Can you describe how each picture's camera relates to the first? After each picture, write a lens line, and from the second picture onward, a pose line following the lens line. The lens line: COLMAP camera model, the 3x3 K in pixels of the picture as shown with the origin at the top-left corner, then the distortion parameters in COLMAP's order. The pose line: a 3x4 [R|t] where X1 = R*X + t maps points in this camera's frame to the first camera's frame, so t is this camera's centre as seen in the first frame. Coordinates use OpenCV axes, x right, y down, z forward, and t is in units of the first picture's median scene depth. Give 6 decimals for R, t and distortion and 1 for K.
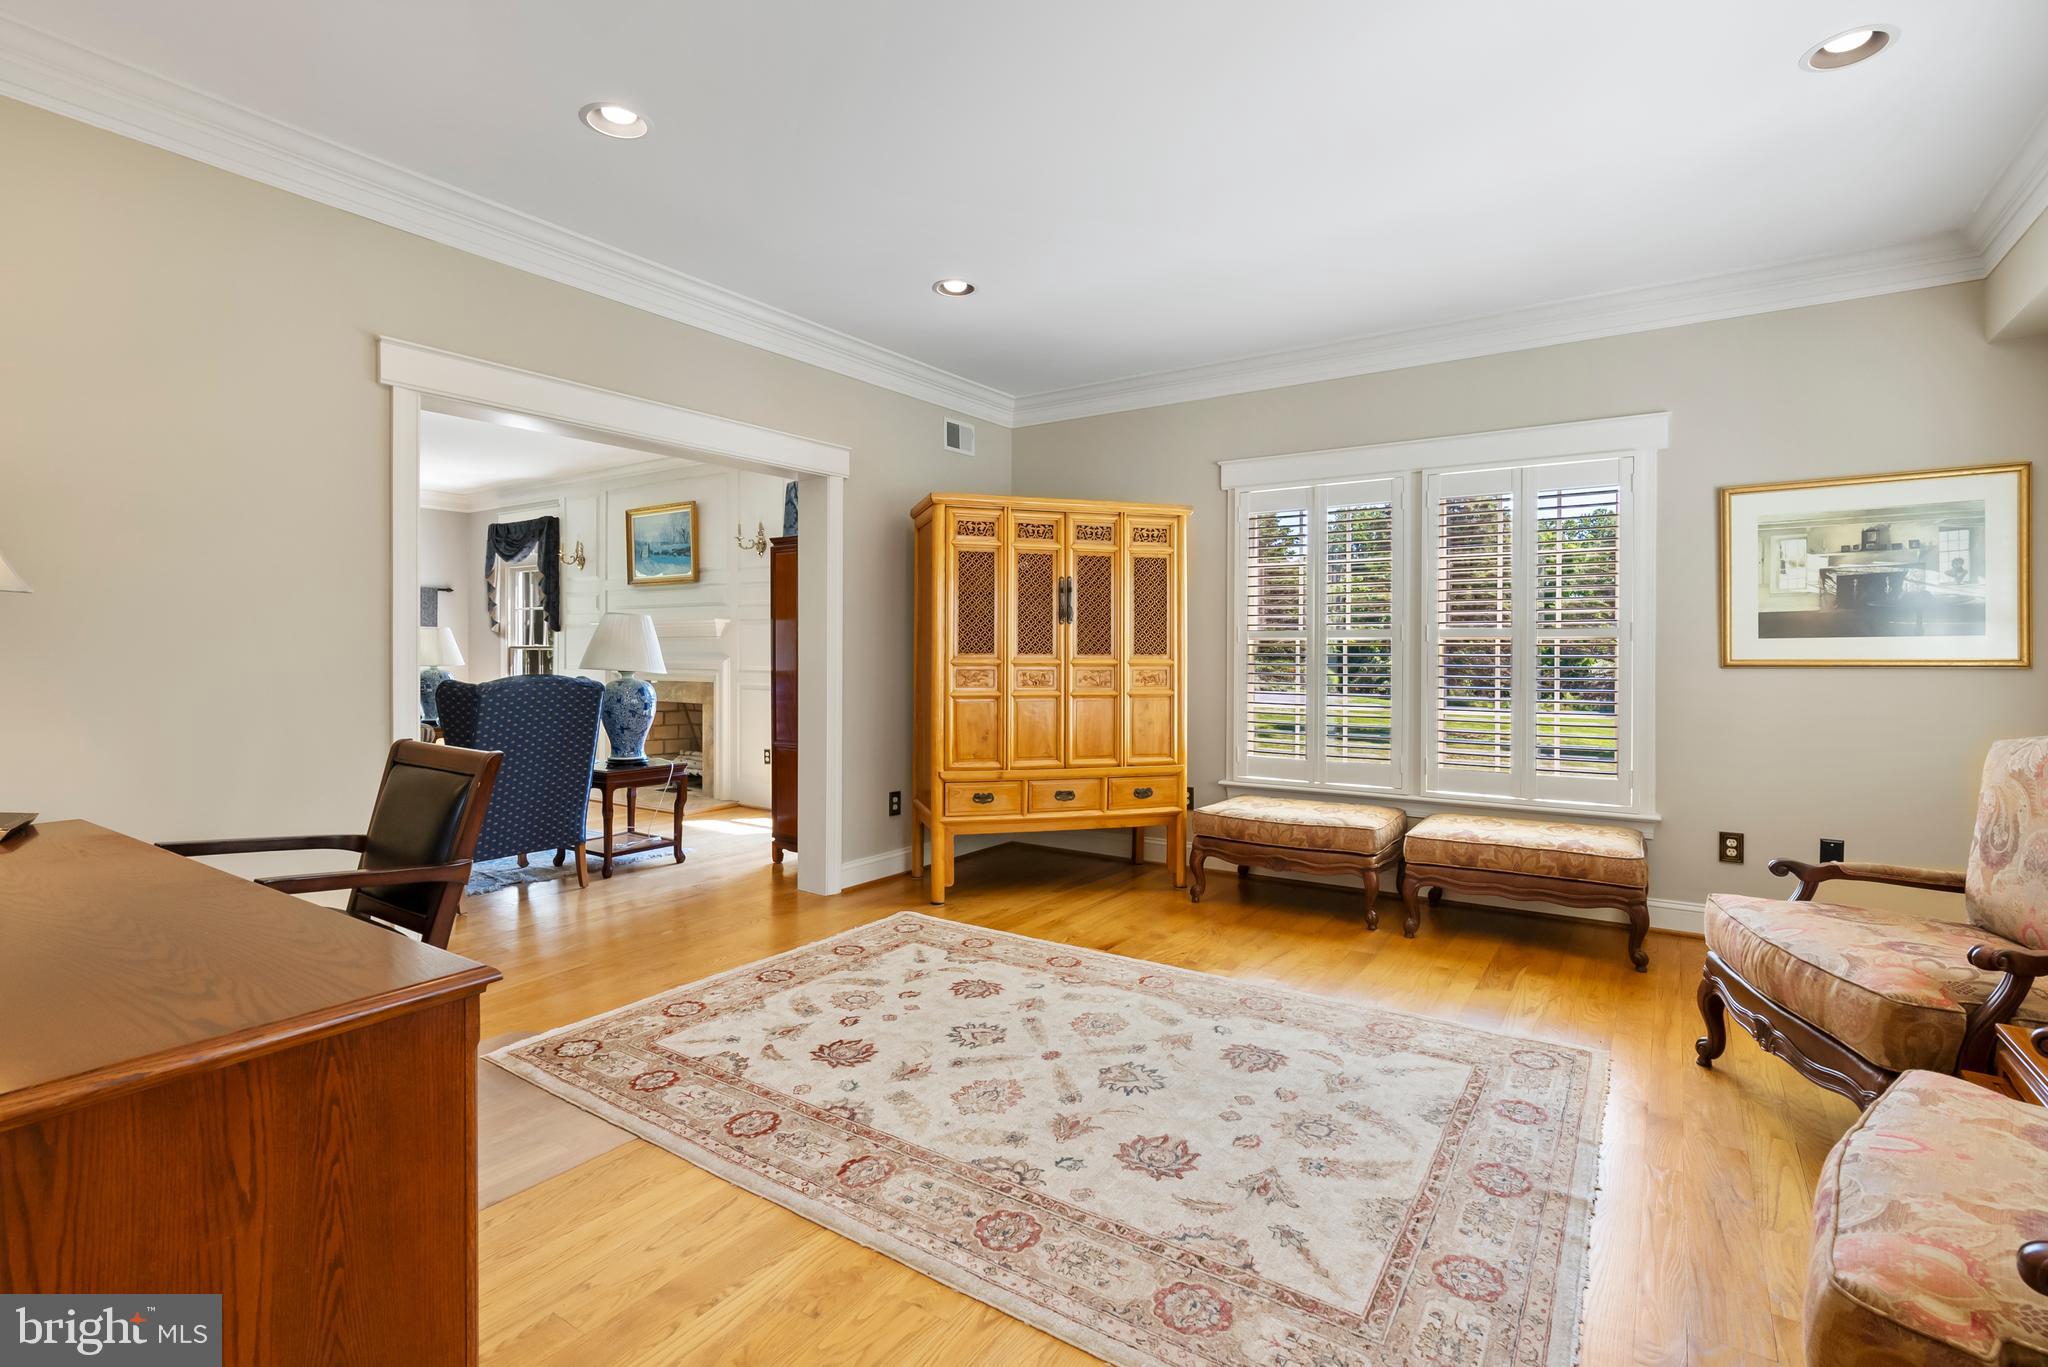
lens RADIAL K [[1020.7, 0, 982.7], [0, 1020.7, 653.4], [0, 0, 1]] dist [-0.003070, 0.000606]
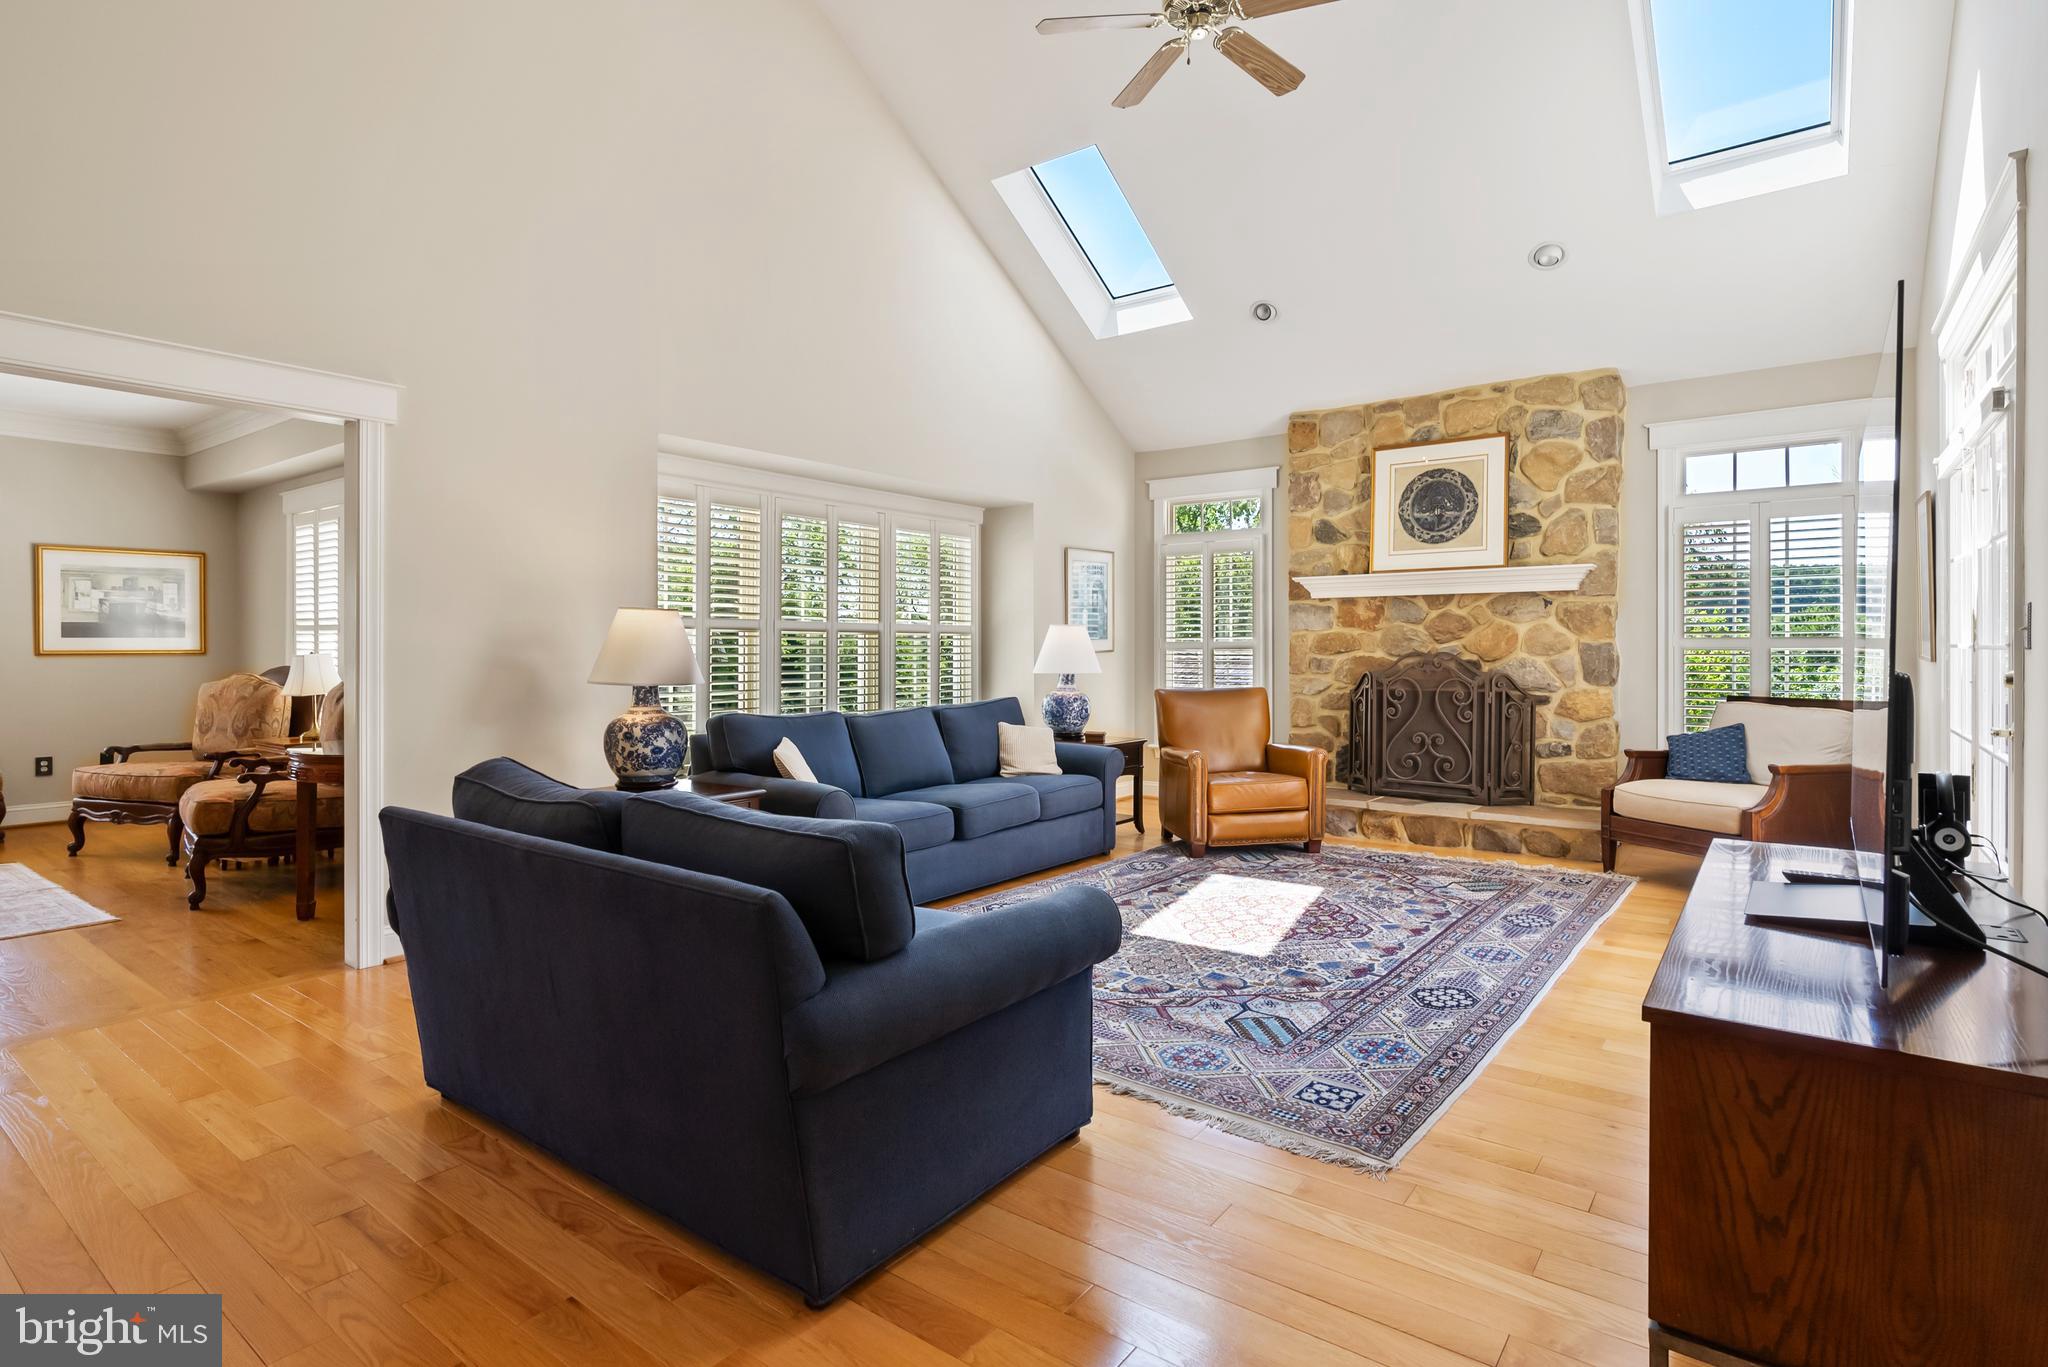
lens RADIAL K [[1020.7, 0, 1006.8], [0, 1020.7, 649.1], [0, 0, 1]] dist [-0.003070, 0.000606]
pose [[0.073710, -0.004352, 0.997270, -0.790421], [0.003849, 0.999984, 0.004080, 0.002870], [-0.997272, 0.003538, 0.073725, -0.668237]]
